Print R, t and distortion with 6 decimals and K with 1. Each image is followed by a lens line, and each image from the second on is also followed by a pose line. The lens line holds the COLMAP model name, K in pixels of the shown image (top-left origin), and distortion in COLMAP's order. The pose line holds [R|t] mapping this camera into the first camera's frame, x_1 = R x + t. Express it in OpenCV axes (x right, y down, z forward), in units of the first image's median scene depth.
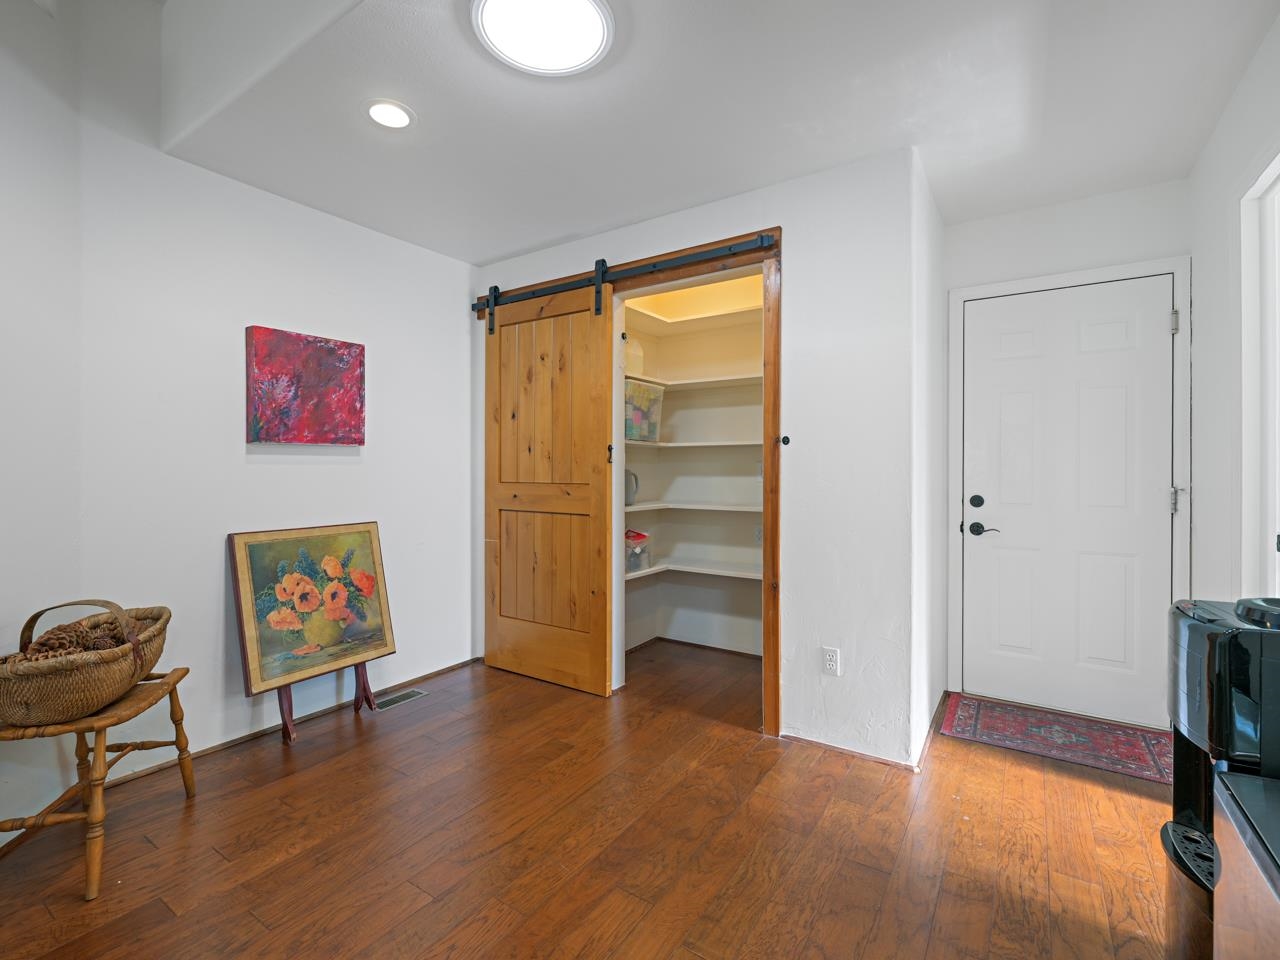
lens RADIAL K [[578.5, 0, 641.2], [0, 578.5, 476.6], [0, 0, 1]] dist [0.001633, -0.000099]
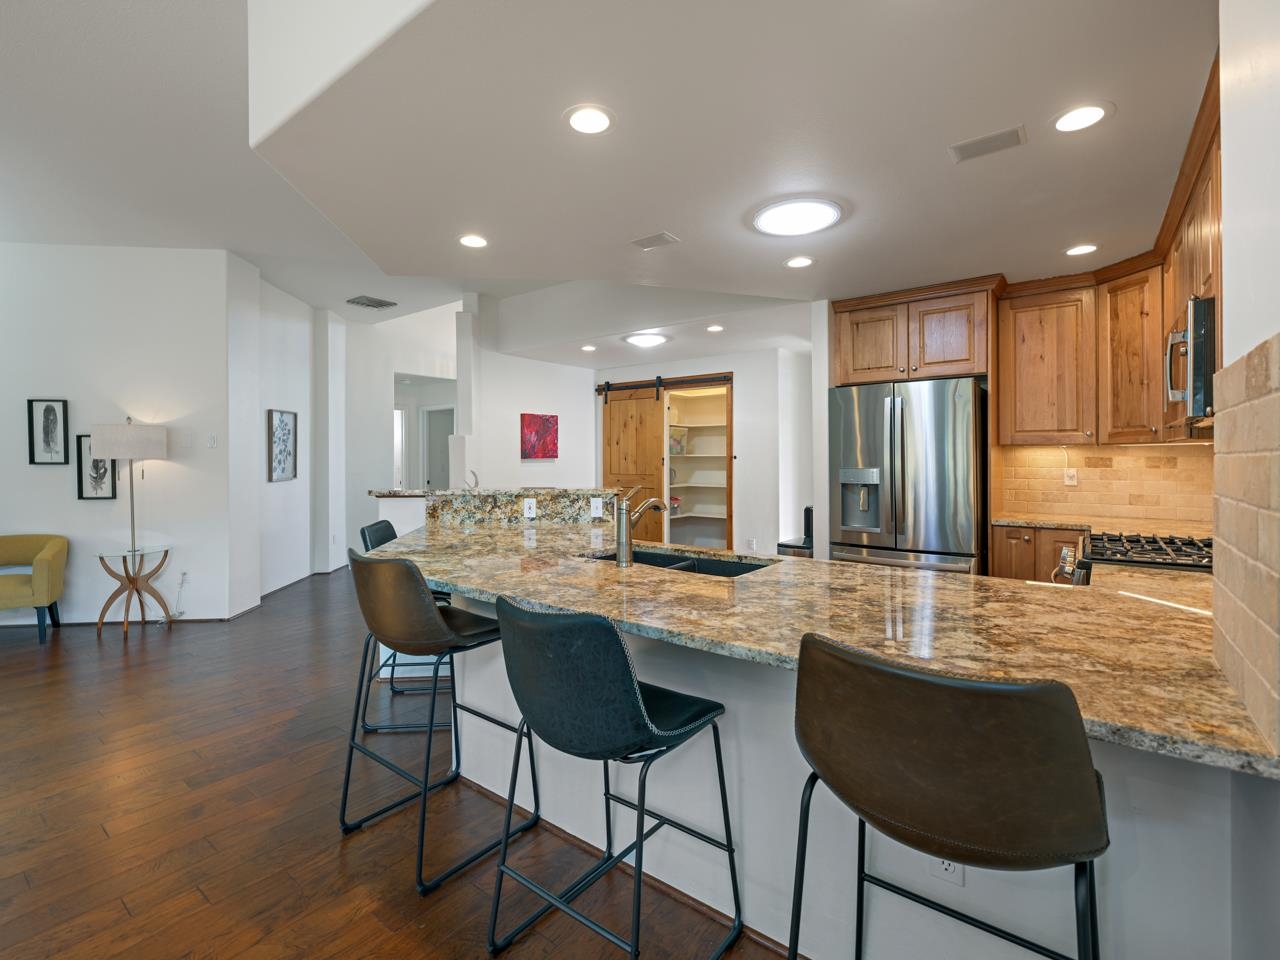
lens RADIAL K [[578.5, 0, 640.1], [0, 578.5, 469.4], [0, 0, 1]] dist [0.001633, -0.000099]
pose [[0.997531, -0.003691, -0.070129, 0.014013], [0.004241, 0.999961, 0.007693, -0.024103], [0.070098, -0.007972, 0.997508, -1.191021]]
